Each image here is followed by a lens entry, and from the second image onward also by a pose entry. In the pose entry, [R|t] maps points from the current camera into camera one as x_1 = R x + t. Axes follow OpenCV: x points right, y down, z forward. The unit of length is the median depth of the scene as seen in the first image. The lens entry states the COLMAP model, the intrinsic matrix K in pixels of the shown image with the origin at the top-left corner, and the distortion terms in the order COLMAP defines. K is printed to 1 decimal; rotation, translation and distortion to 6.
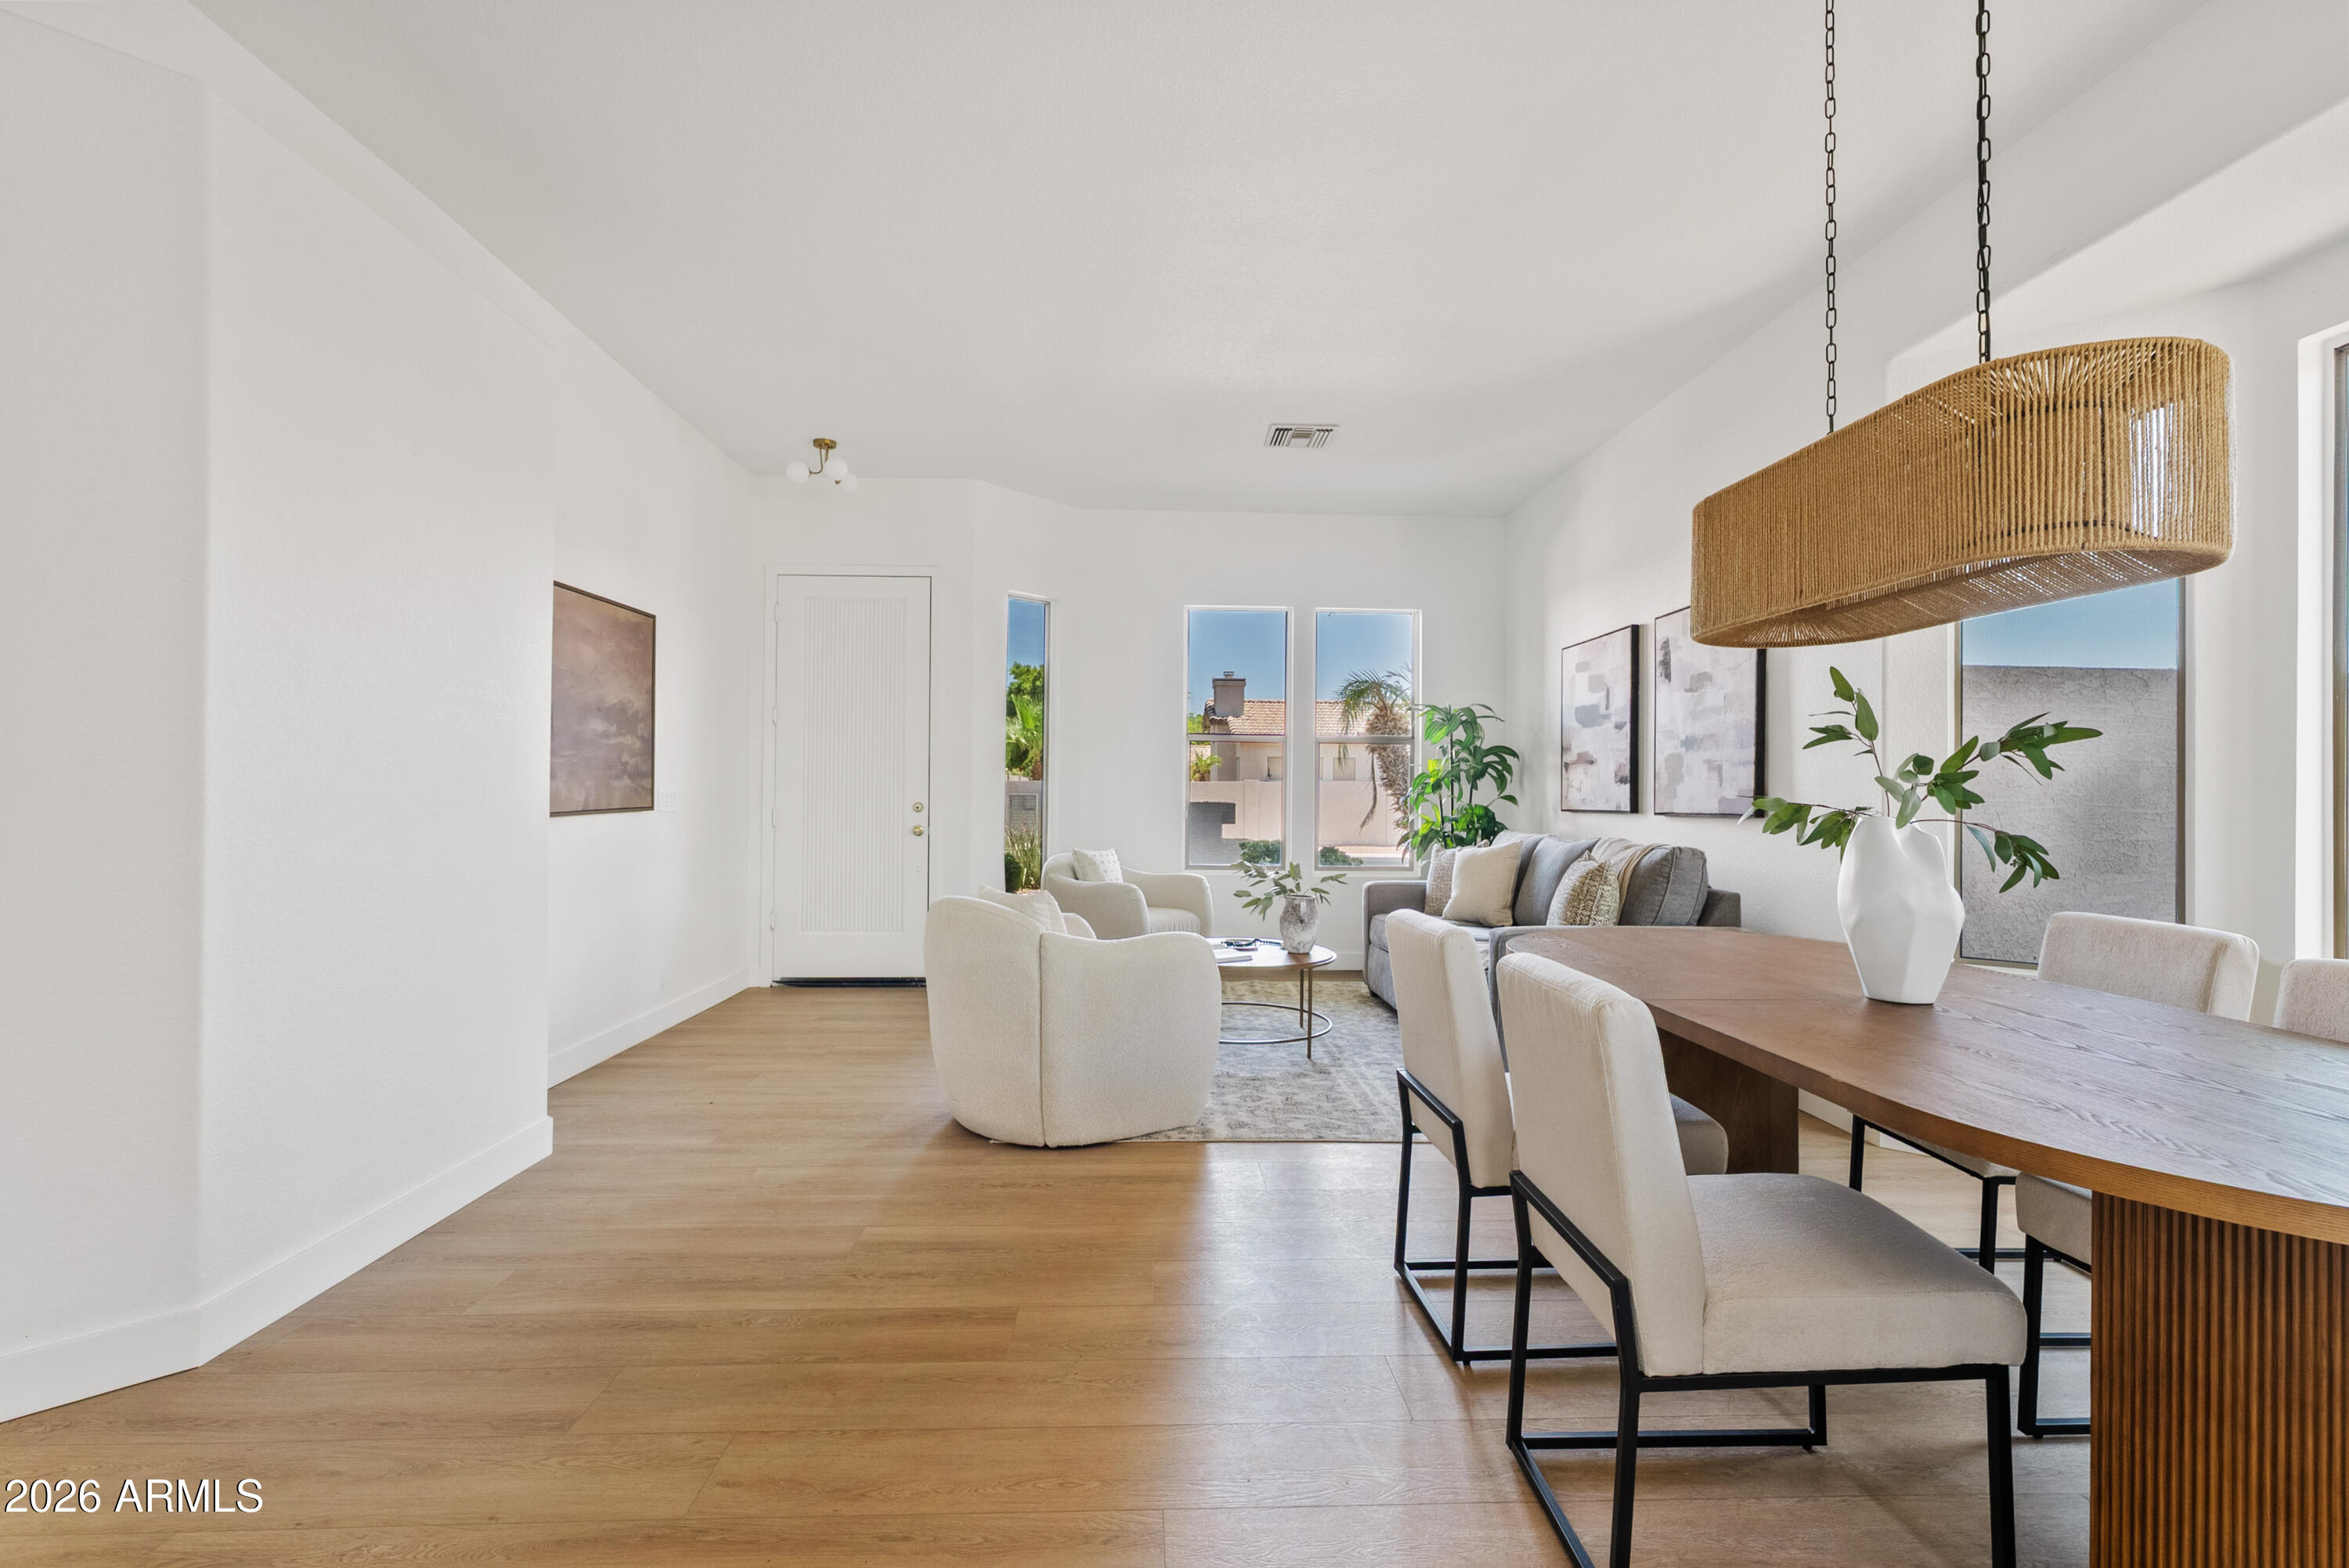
lens RADIAL K [[1077.7, 0, 1178.2], [0, 1077.7, 769.3], [0, 0, 1]] dist [-0.004171, 0.000233]
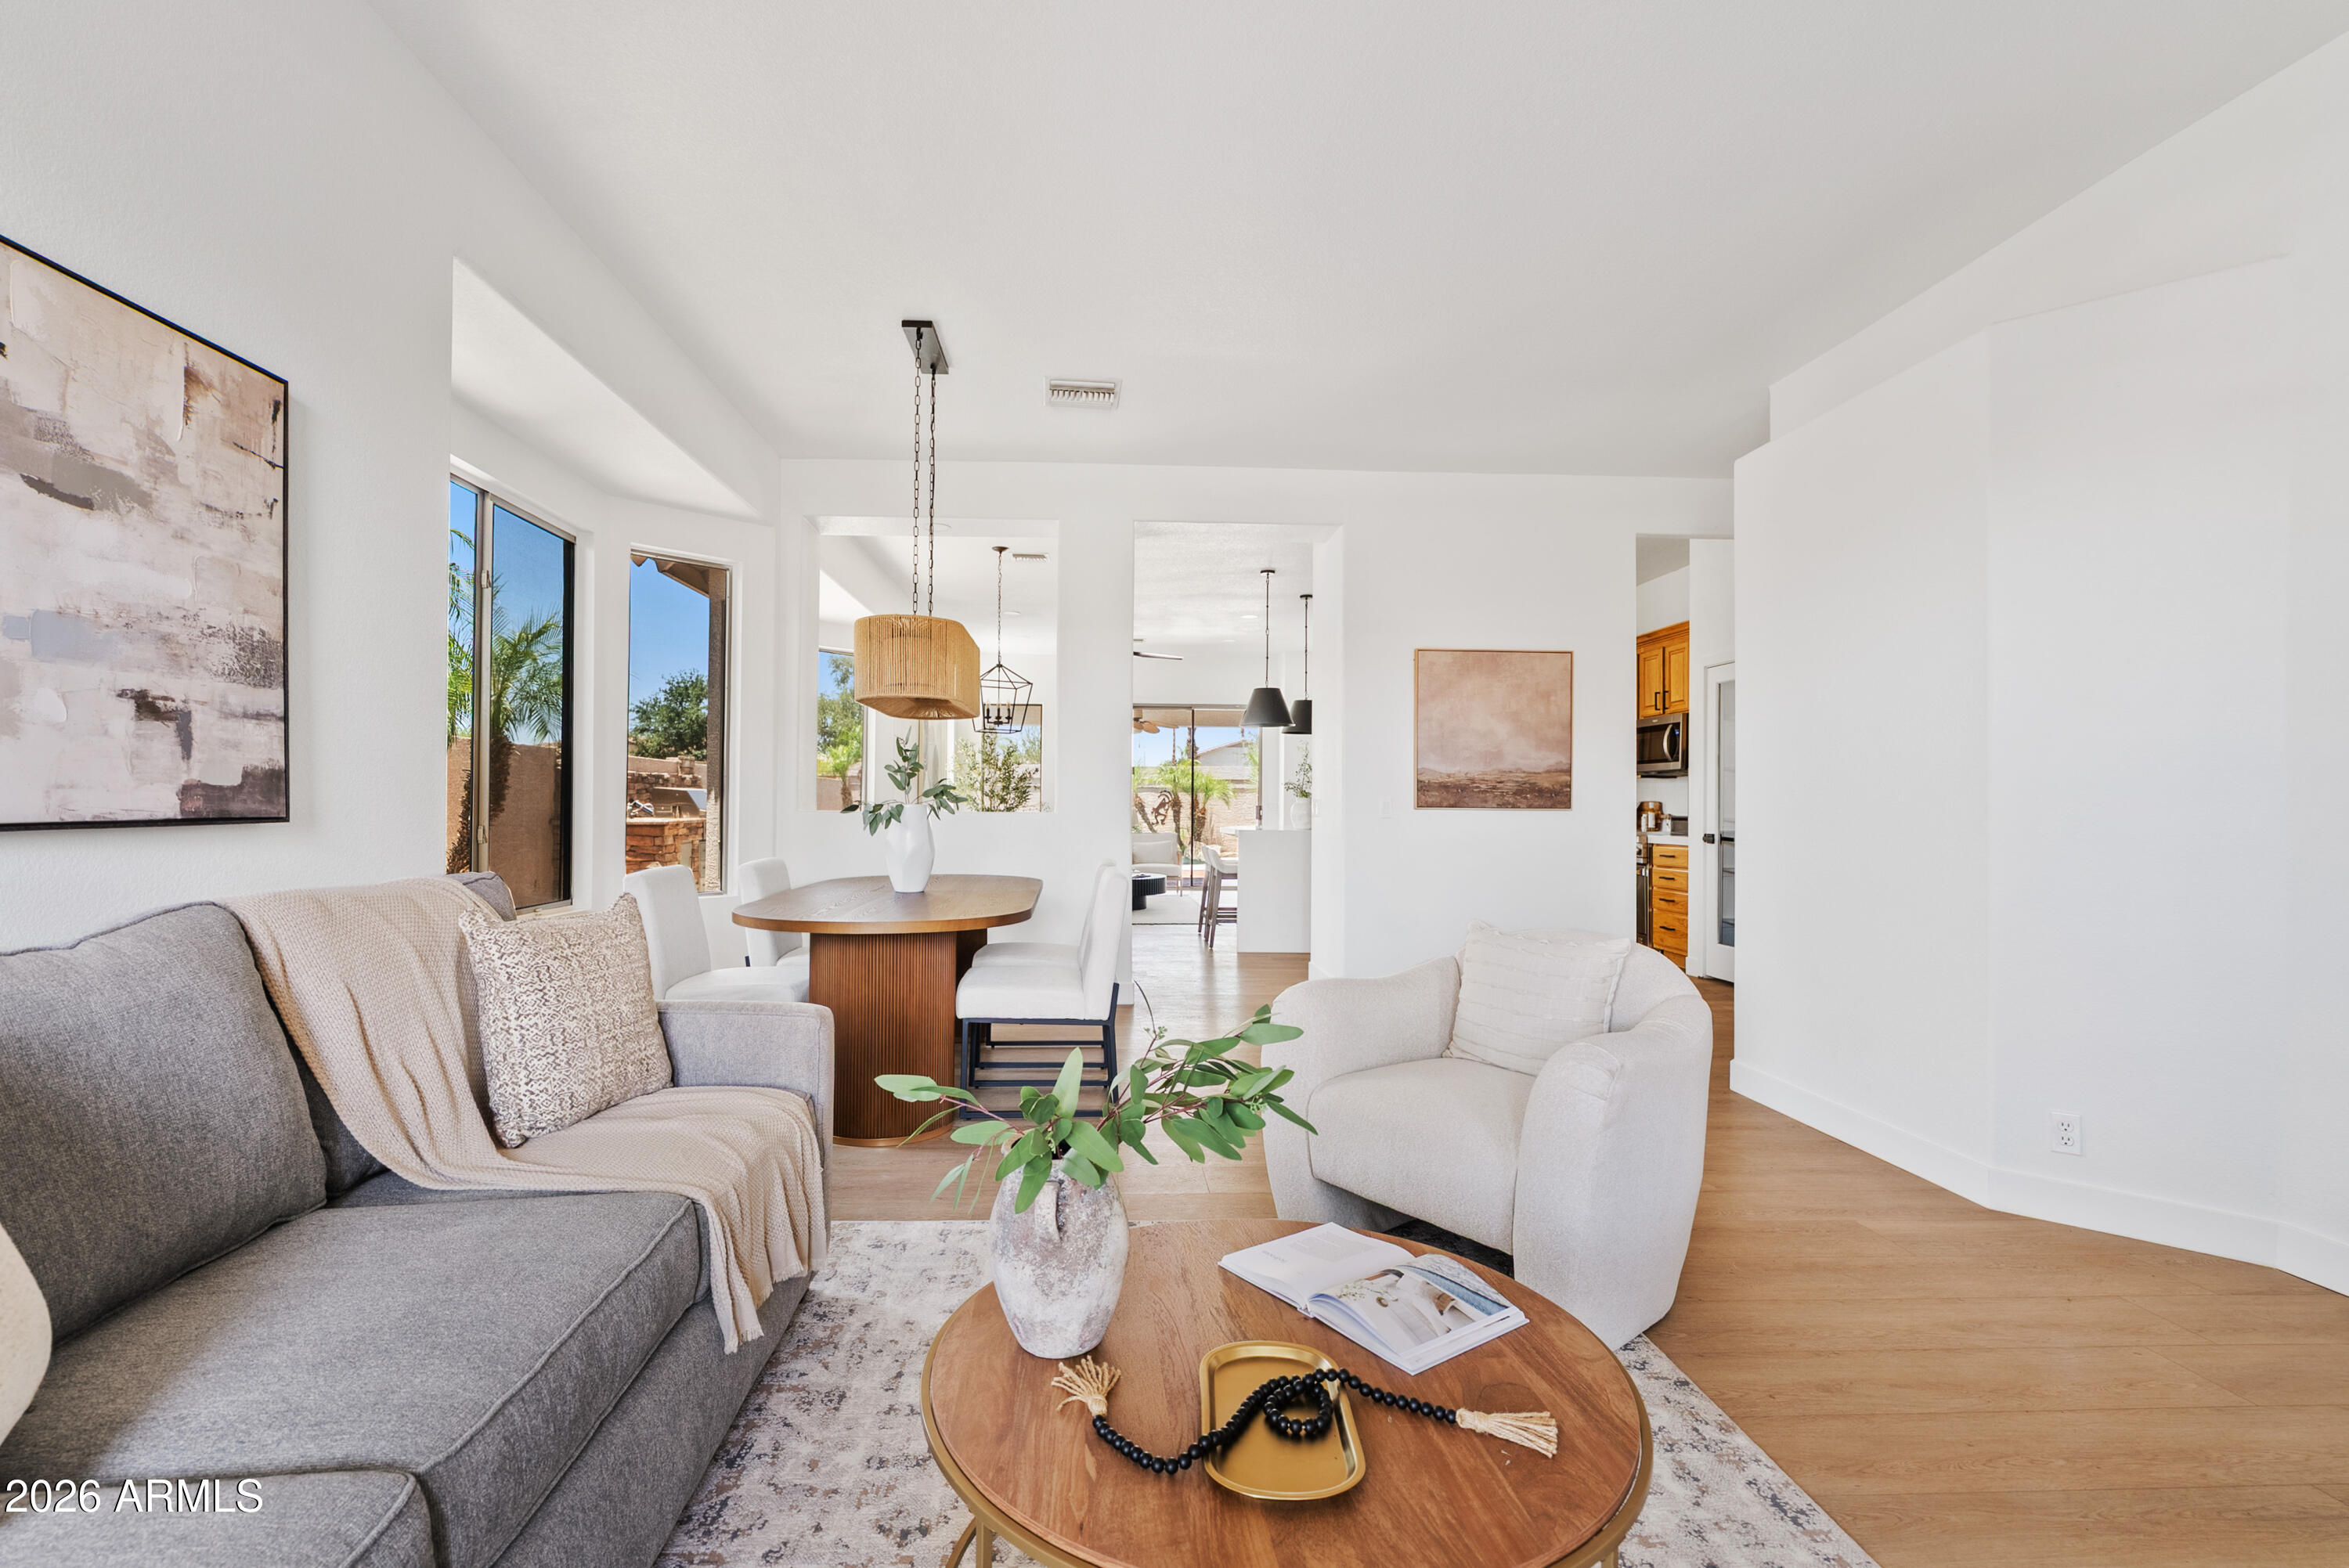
lens RADIAL K [[1072.1, 0, 1148.9], [0, 1072.1, 785.2], [0, 0, 1]] dist [-0.000439, 0.001013]
pose [[-0.999738, -0.018436, -0.013562, 0.100465], [-0.017919, 0.999145, -0.037264, 0.034296], [0.014238, -0.037011, -0.999213, 1.356456]]
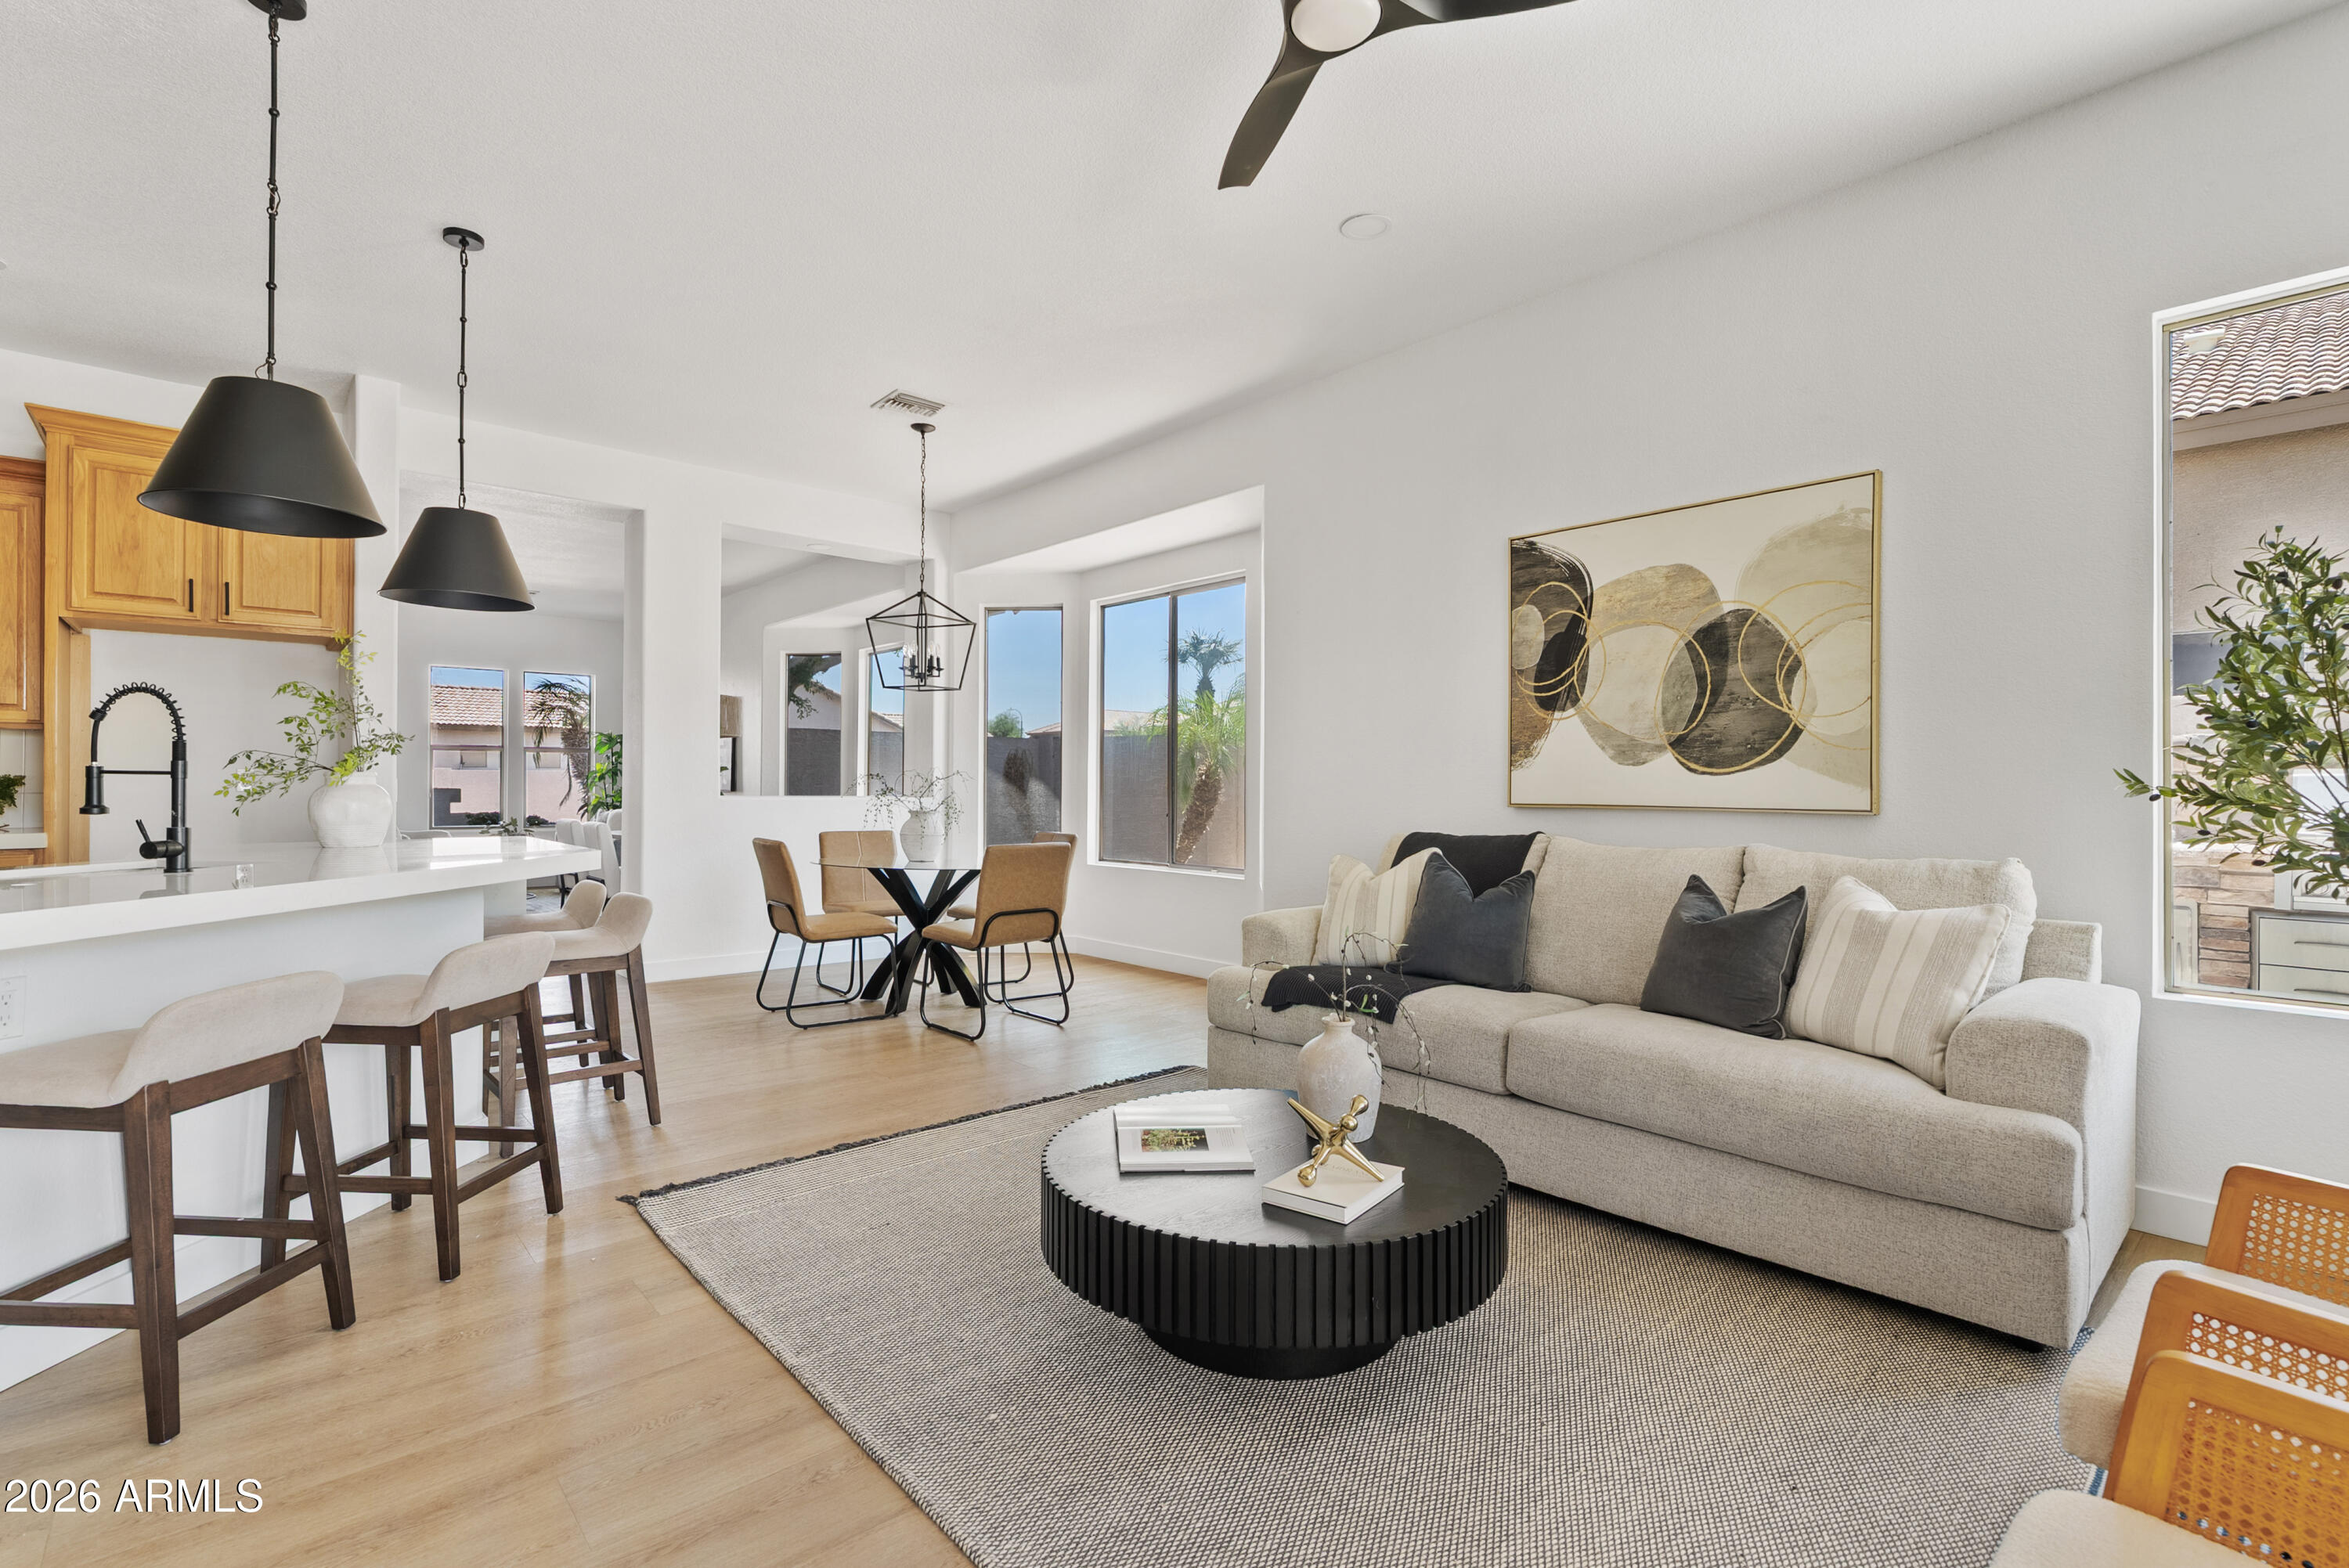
lens RADIAL K [[1078.2, 0, 1174.5], [0, 1078.2, 784.0], [0, 0, 1]] dist [-0.001245, 0.000031]
pose [[0.775350, -0.005720, 0.631506, -0.214069], [-0.010405, 0.999708, 0.021830, -0.031583], [-0.631446, -0.023497, 0.775064, -1.368014]]
